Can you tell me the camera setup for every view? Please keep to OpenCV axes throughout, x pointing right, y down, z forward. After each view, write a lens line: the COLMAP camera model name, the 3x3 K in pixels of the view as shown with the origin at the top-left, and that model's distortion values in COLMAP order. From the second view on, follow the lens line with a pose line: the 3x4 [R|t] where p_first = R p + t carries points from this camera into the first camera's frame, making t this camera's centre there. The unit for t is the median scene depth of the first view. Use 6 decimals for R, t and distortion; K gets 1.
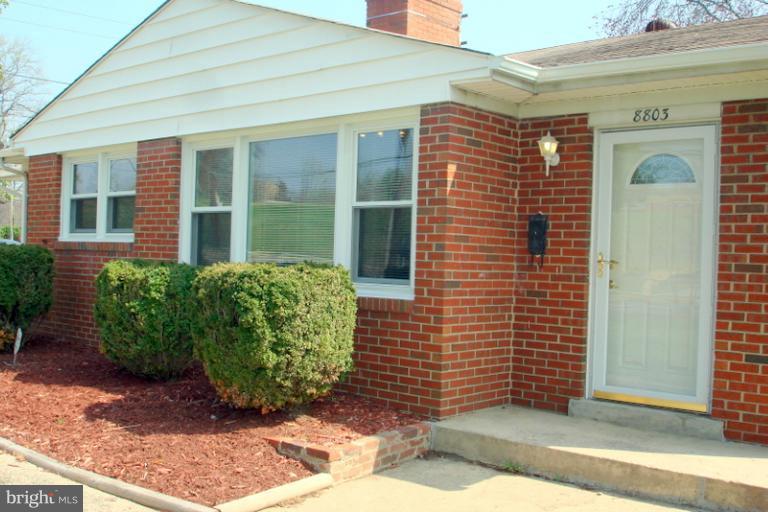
lens RADIAL K [[877.2, 0, 384.2], [0, 877.2, 272.0], [0, 0, 1]] dist [-0.140395, 0.004474]
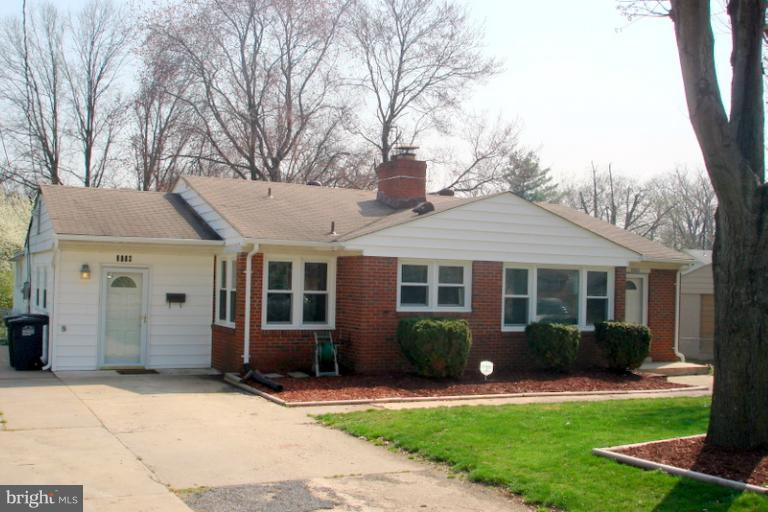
lens RADIAL K [[877.2, 0, 384.2], [0, 877.2, 272.0], [0, 0, 1]] dist [-0.140395, 0.004474]
pose [[0.354932, -0.012264, 0.934812, -2.917176], [-0.000950, 0.999909, 0.013478, -0.199968], [-0.934892, -0.005672, 0.354888, 0.647897]]
